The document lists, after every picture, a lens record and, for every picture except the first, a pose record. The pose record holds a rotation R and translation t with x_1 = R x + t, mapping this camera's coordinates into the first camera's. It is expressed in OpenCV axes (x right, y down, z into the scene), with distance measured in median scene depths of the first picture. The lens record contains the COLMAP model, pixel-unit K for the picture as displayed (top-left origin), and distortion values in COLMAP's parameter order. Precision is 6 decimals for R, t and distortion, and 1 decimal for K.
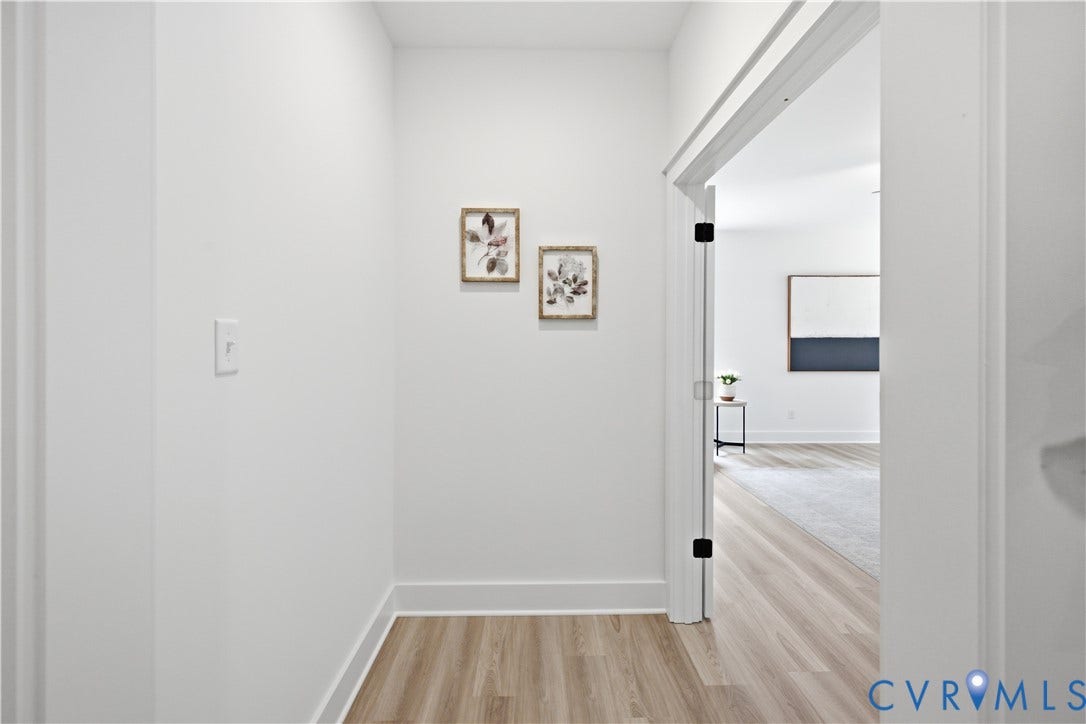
lens RADIAL K [[465.5, 0, 545.5], [0, 465.5, 364.2], [0, 0, 1]] dist [0.008420, 0.000123]
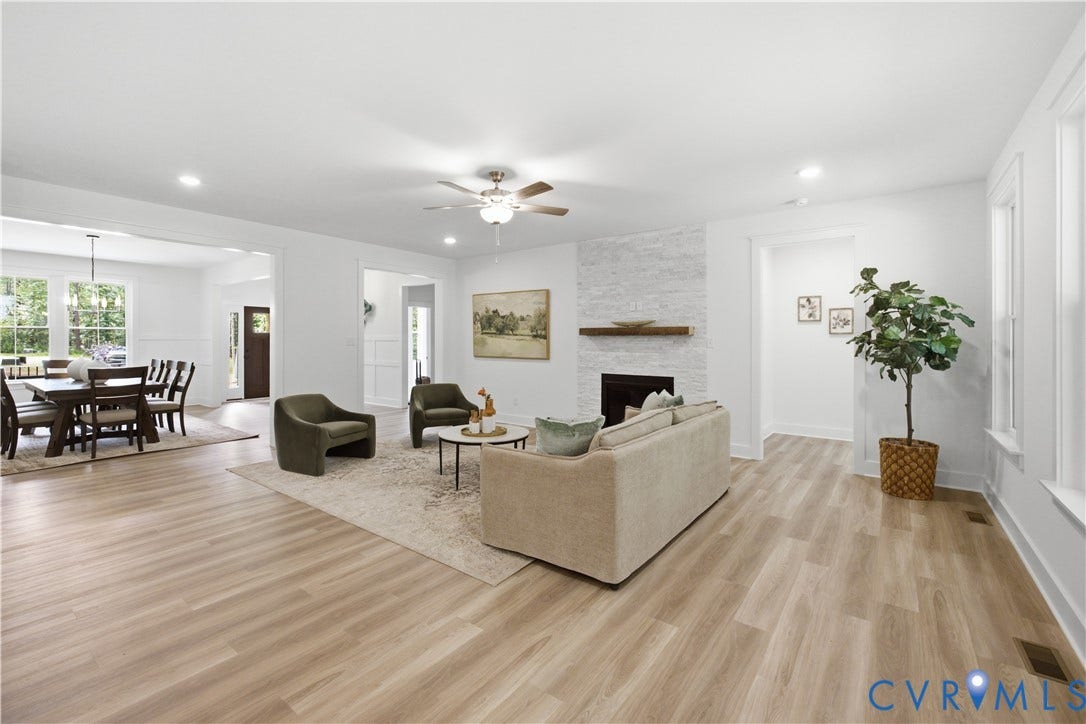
lens RADIAL K [[465.5, 0, 548.0], [0, 465.5, 340.7], [0, 0, 1]] dist [0.008420, 0.000123]
pose [[0.816451, 0.001924, -0.577412, 0.227695], [-0.002365, 0.999997, -0.000013, -0.052524], [0.577410, 0.001377, 0.816453, -2.282600]]
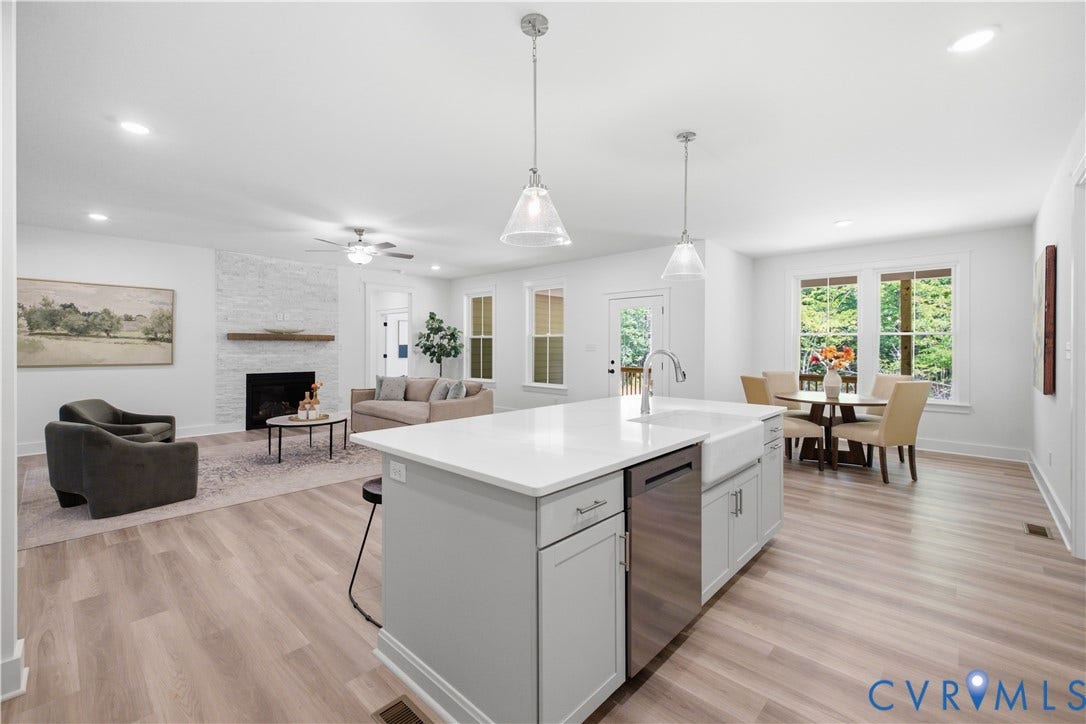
lens RADIAL K [[465.5, 0, 530.7], [0, 465.5, 346.2], [0, 0, 1]] dist [0.008420, 0.000123]
pose [[0.669692, 0.003896, 0.742629, -2.247158], [-0.003381, 0.999992, -0.002197, -0.043240], [-0.742631, -0.001039, 0.669700, -3.376822]]
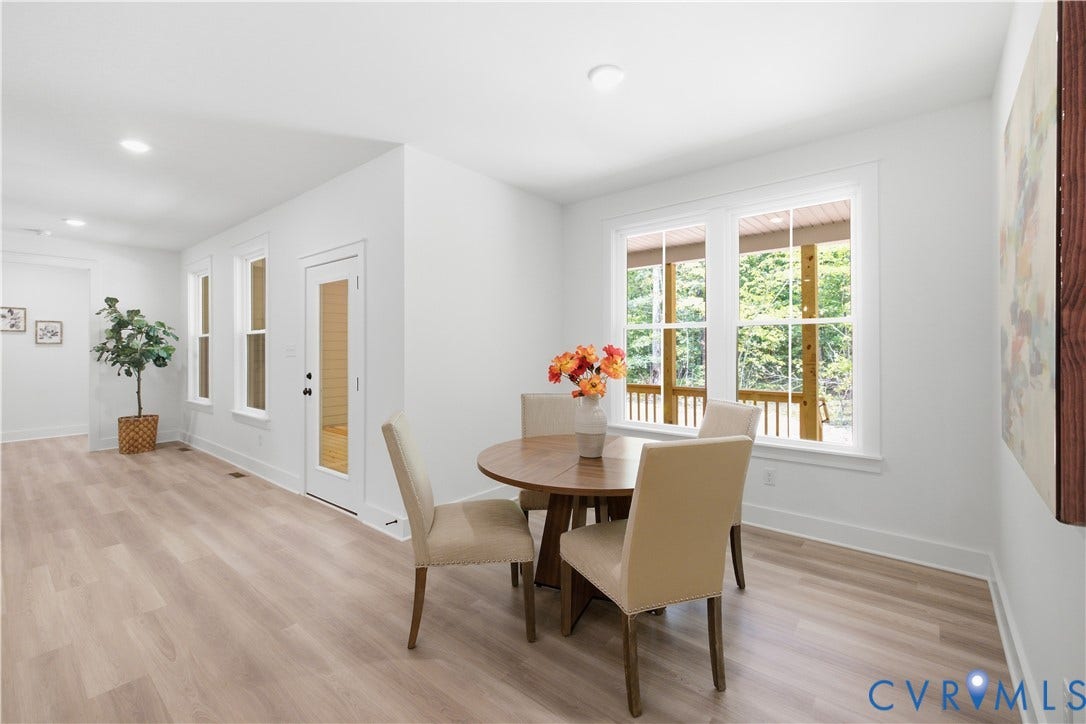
lens RADIAL K [[465.5, 0, 531.9], [0, 465.5, 347.1], [0, 0, 1]] dist [0.008420, 0.000123]
pose [[0.628317, -0.000575, 0.777957, -0.369710], [0.005257, 0.999980, -0.003507, -0.046409], [-0.777939, 0.006293, 0.628308, -3.510319]]
